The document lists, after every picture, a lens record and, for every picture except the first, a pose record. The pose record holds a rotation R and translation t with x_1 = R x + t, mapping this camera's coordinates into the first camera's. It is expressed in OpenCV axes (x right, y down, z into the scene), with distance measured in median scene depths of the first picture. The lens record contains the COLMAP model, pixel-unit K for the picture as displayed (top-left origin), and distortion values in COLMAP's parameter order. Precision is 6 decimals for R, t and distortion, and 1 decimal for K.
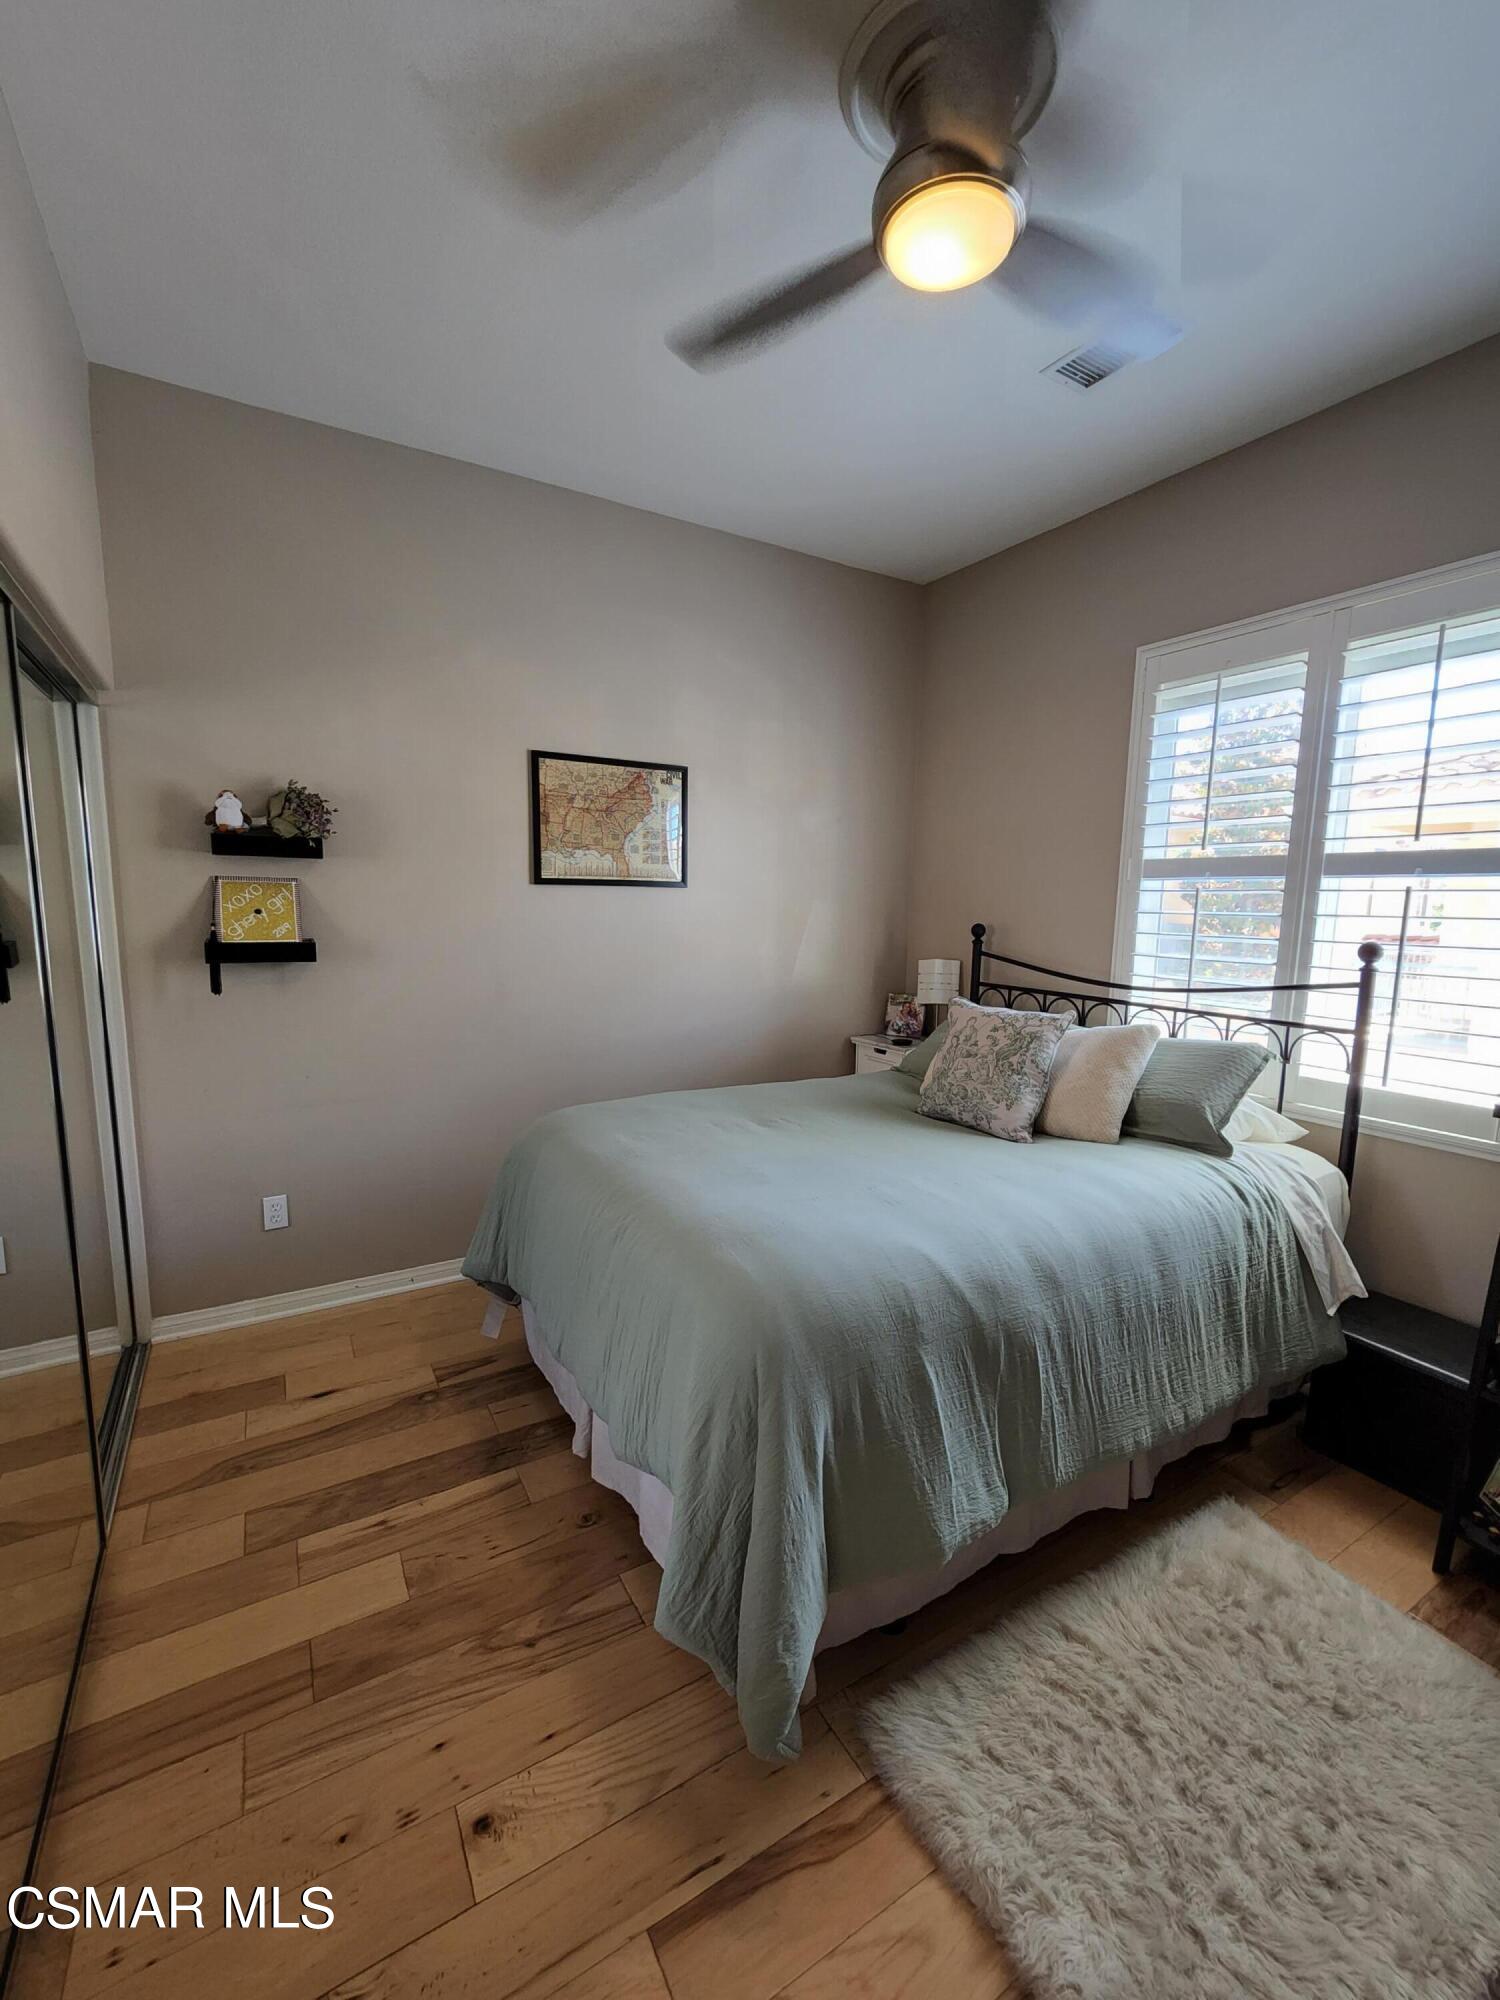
lens RADIAL K [[817.4, 0, 751.4], [0, 817.4, 1018.0], [0, 0, 1]] dist [-0.001503, -0.001386]
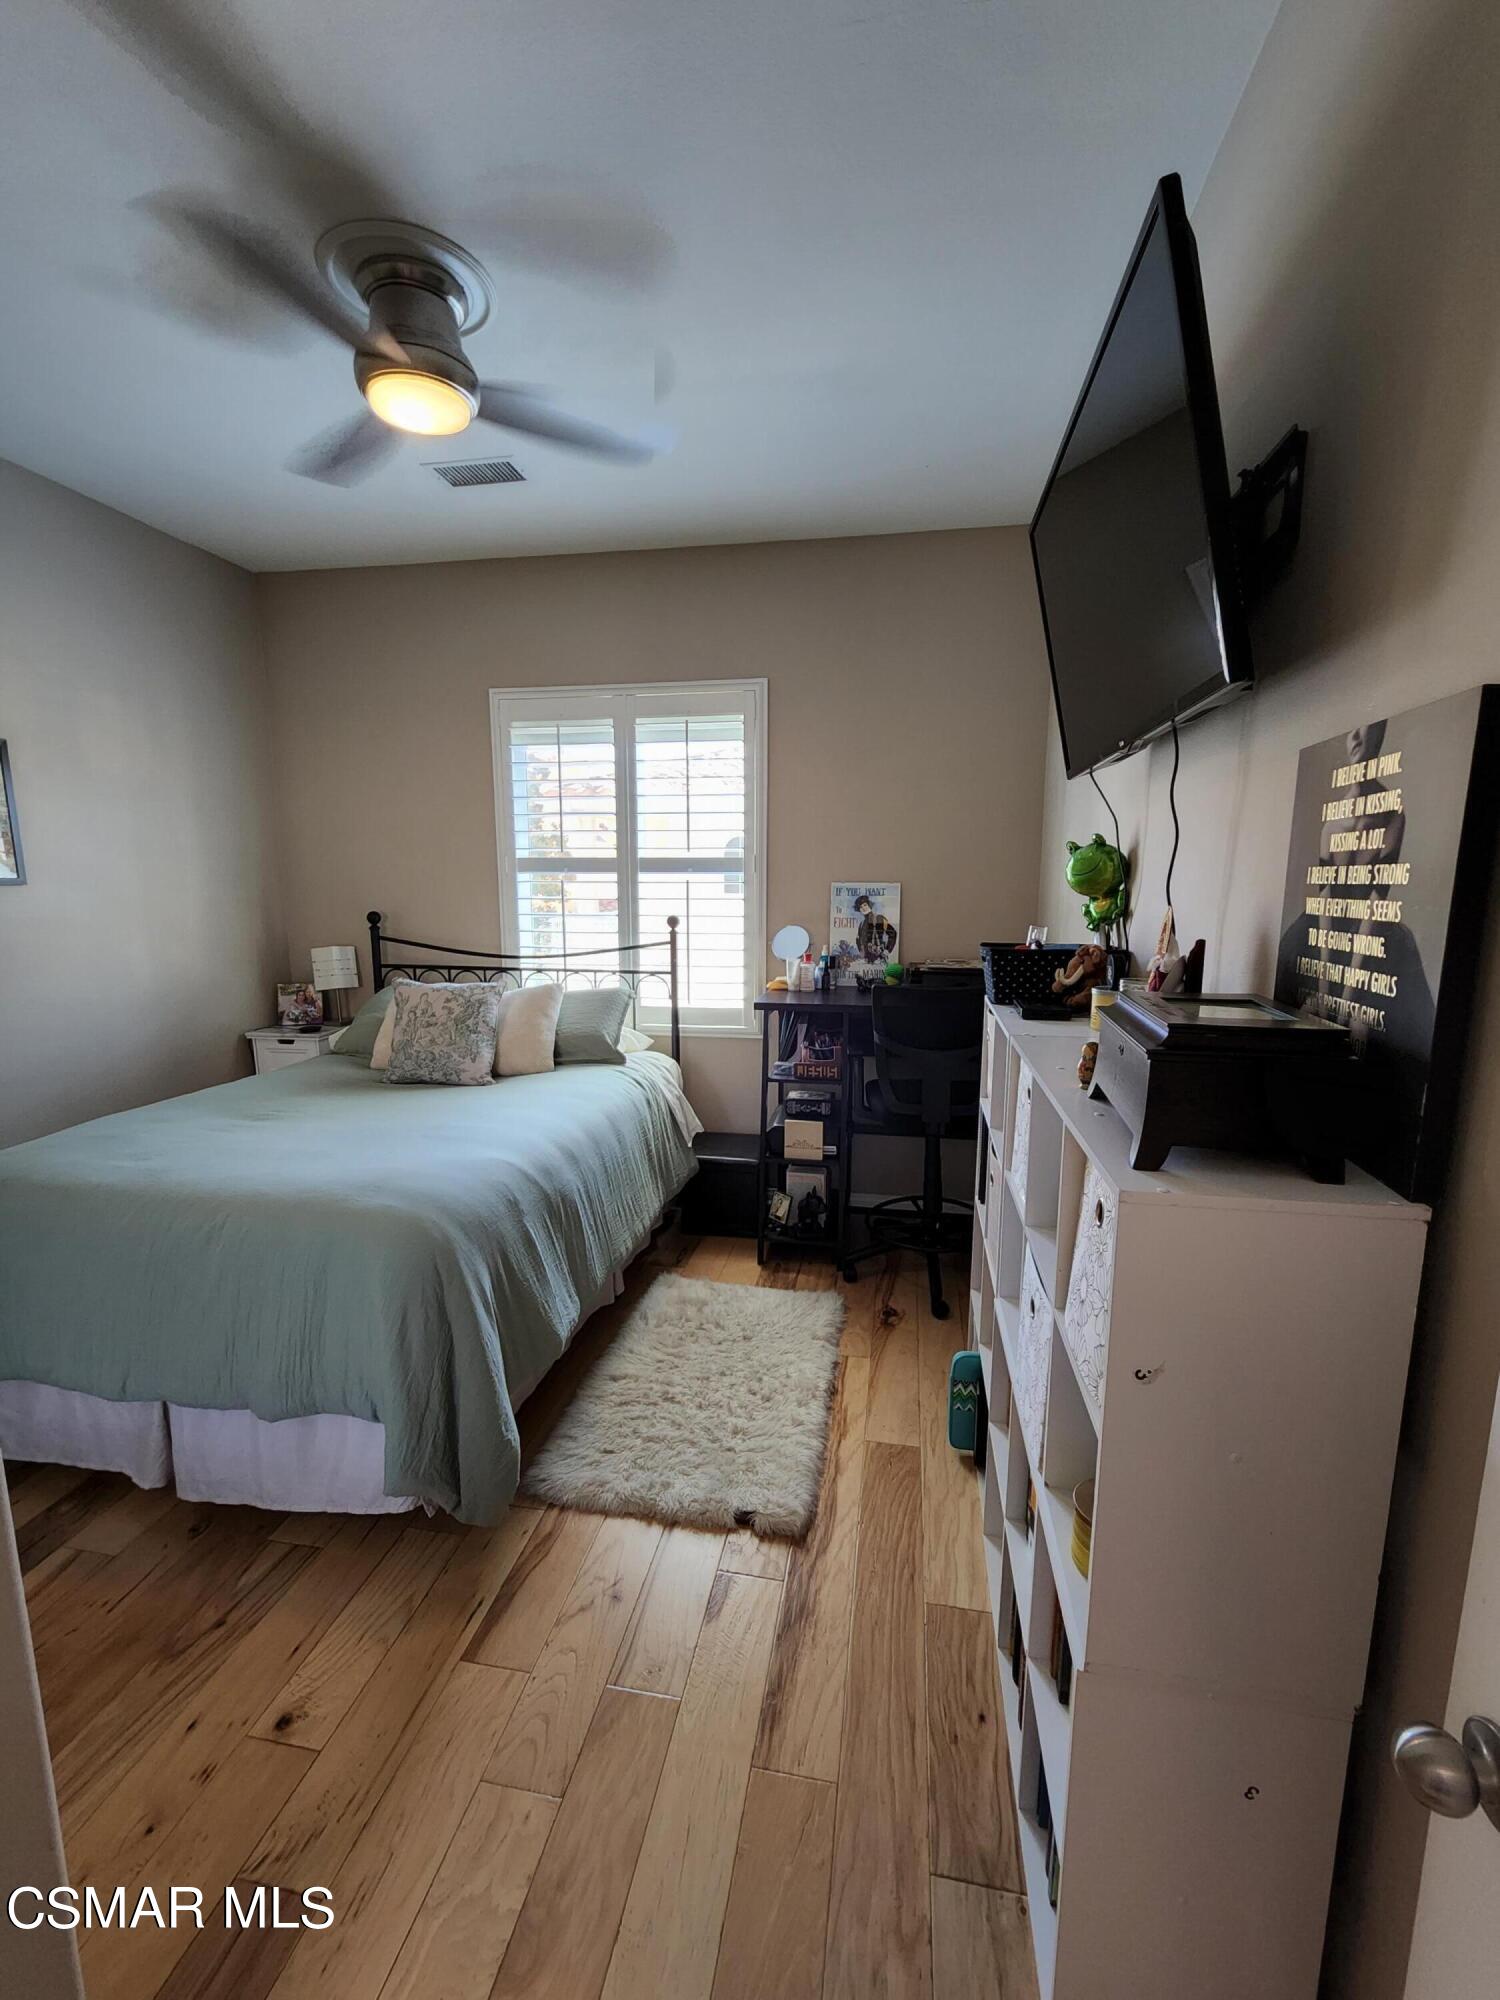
lens RADIAL K [[817.4, 0, 759.1], [0, 817.4, 1019.5], [0, 0, 1]] dist [-0.001503, -0.001386]
pose [[0.653192, -0.144297, 0.743316, -0.337988], [0.116372, 0.989142, 0.089756, -0.015170], [-0.748196, 0.027873, 0.662892, -0.170542]]
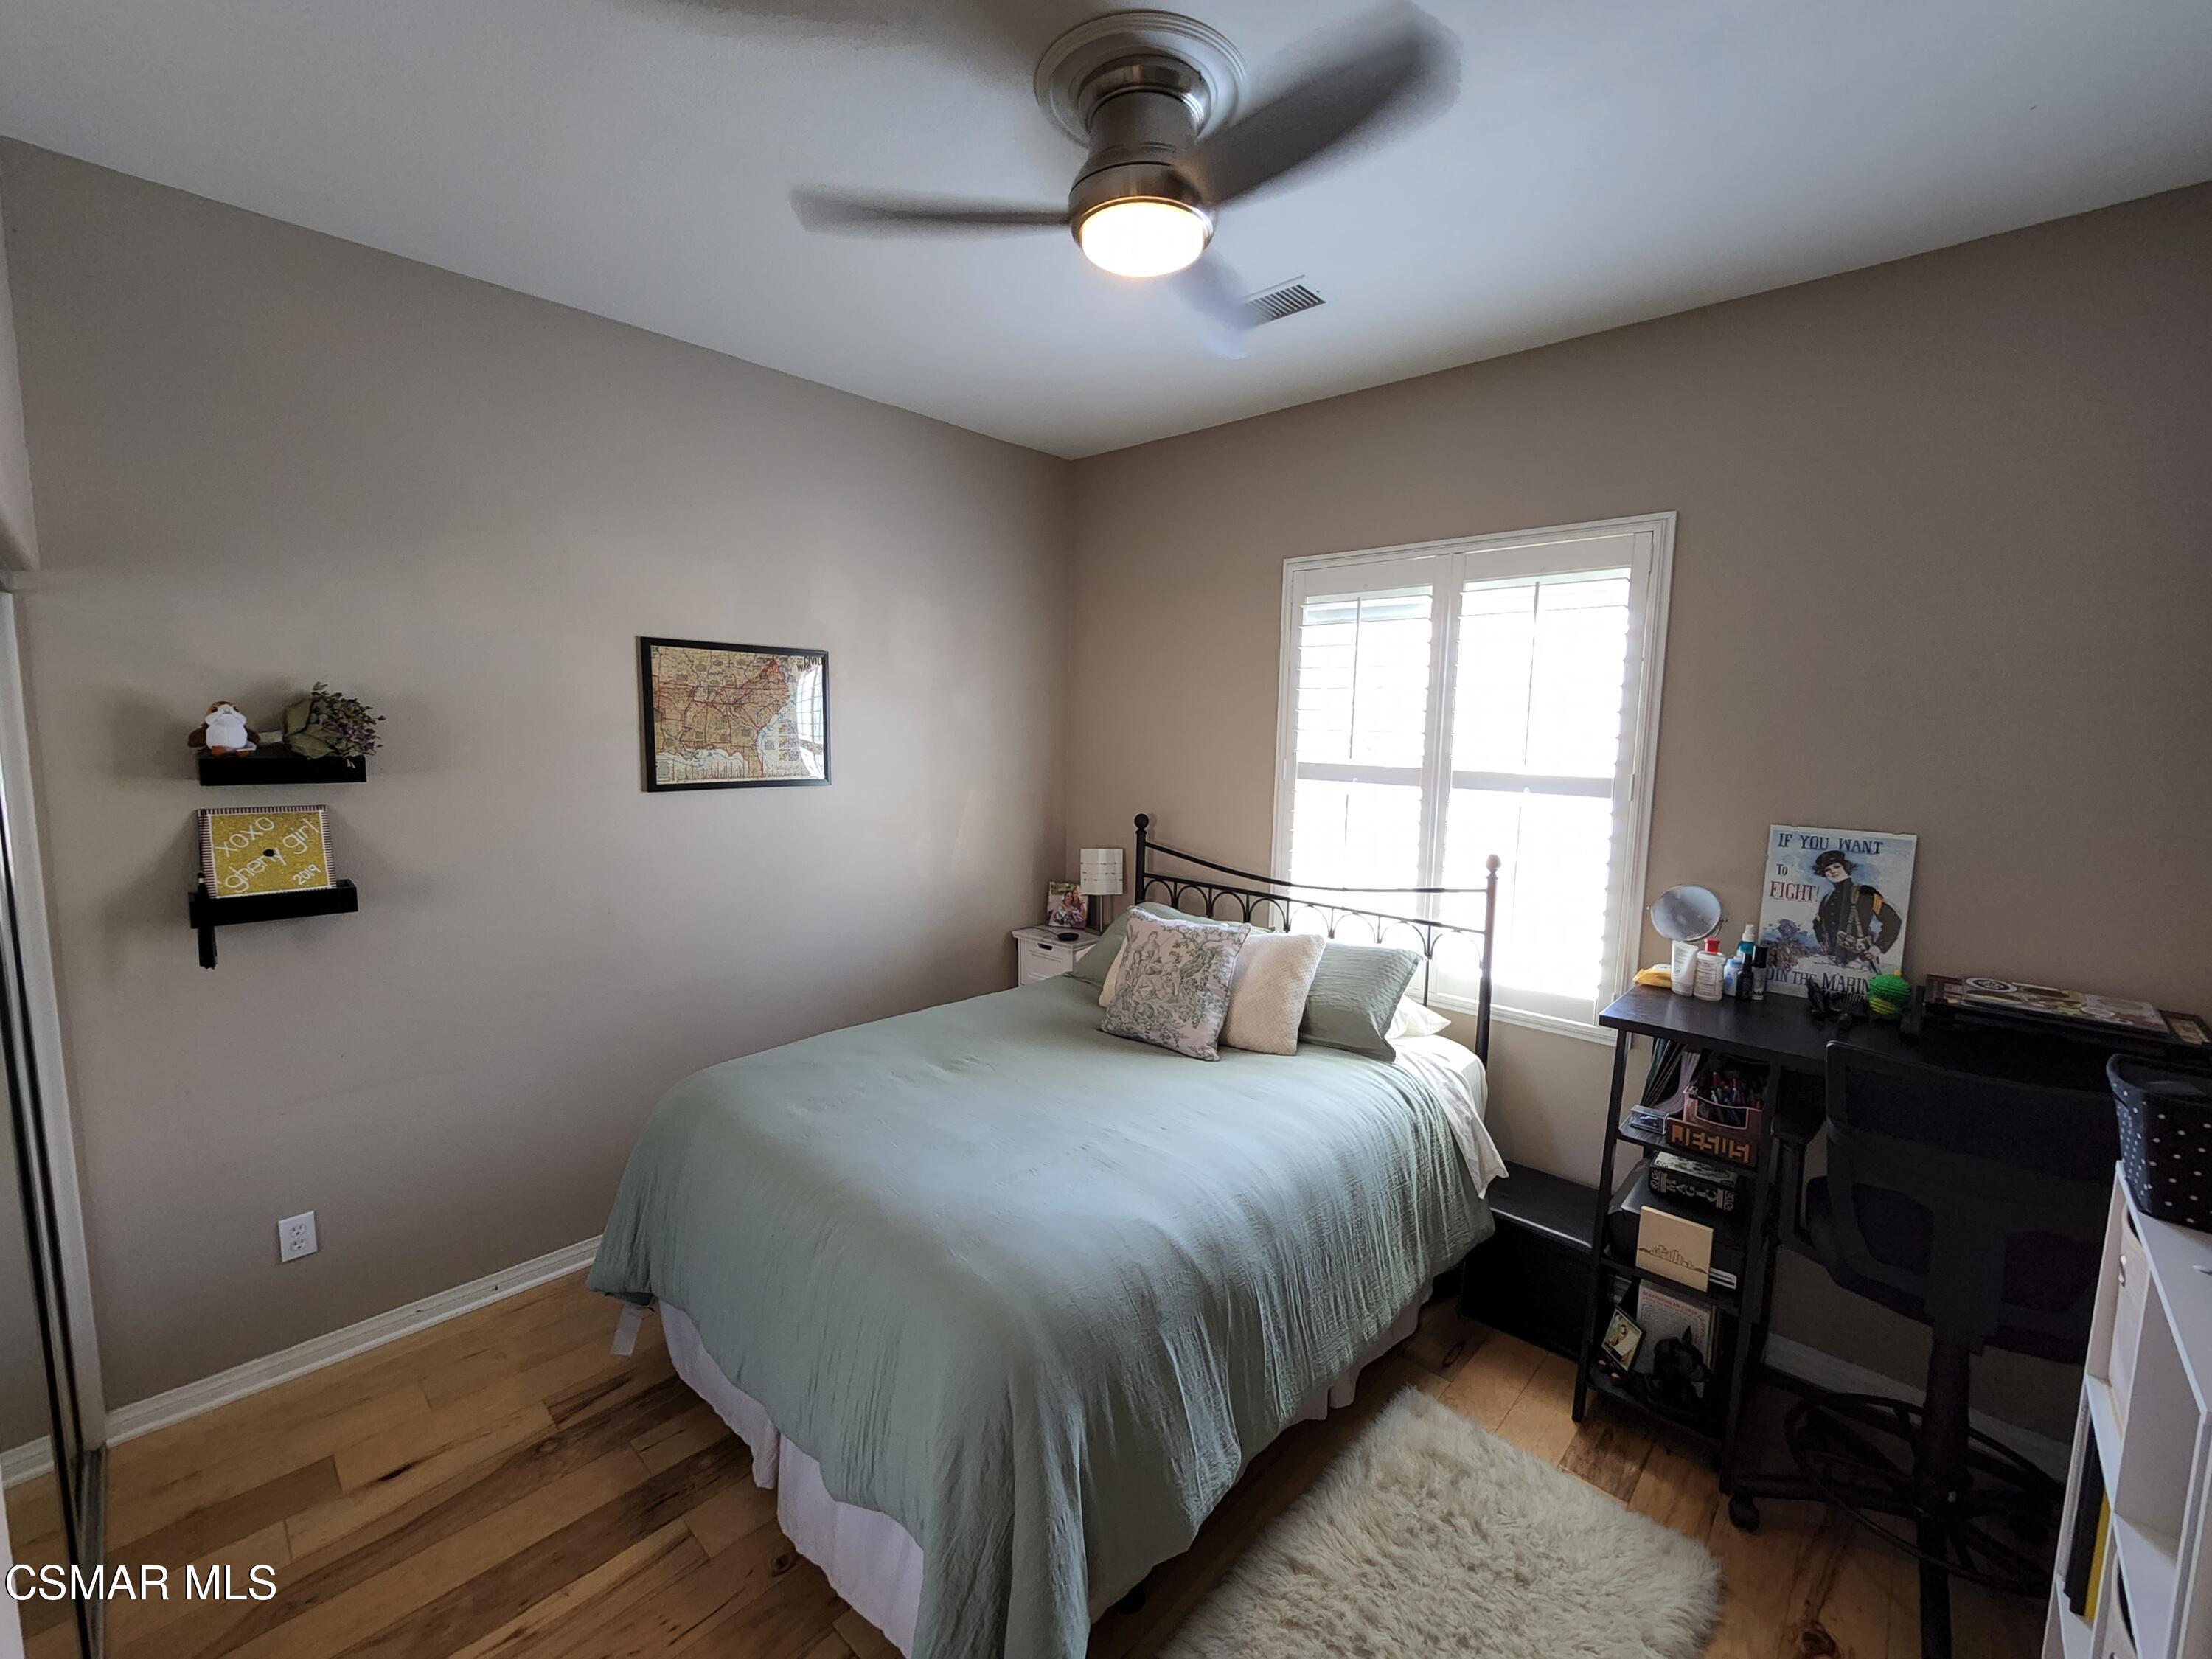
lens RADIAL K [[904.1, 0, 1117.2], [0, 904.1, 828.1], [0, 0, 1]] dist [-0.001503, -0.001386]
pose [[0.958661, -0.031405, 0.282812, -0.088058], [0.038013, 0.999117, -0.017909, -0.122934], [-0.282000, 0.027919, 0.959008, -0.047733]]
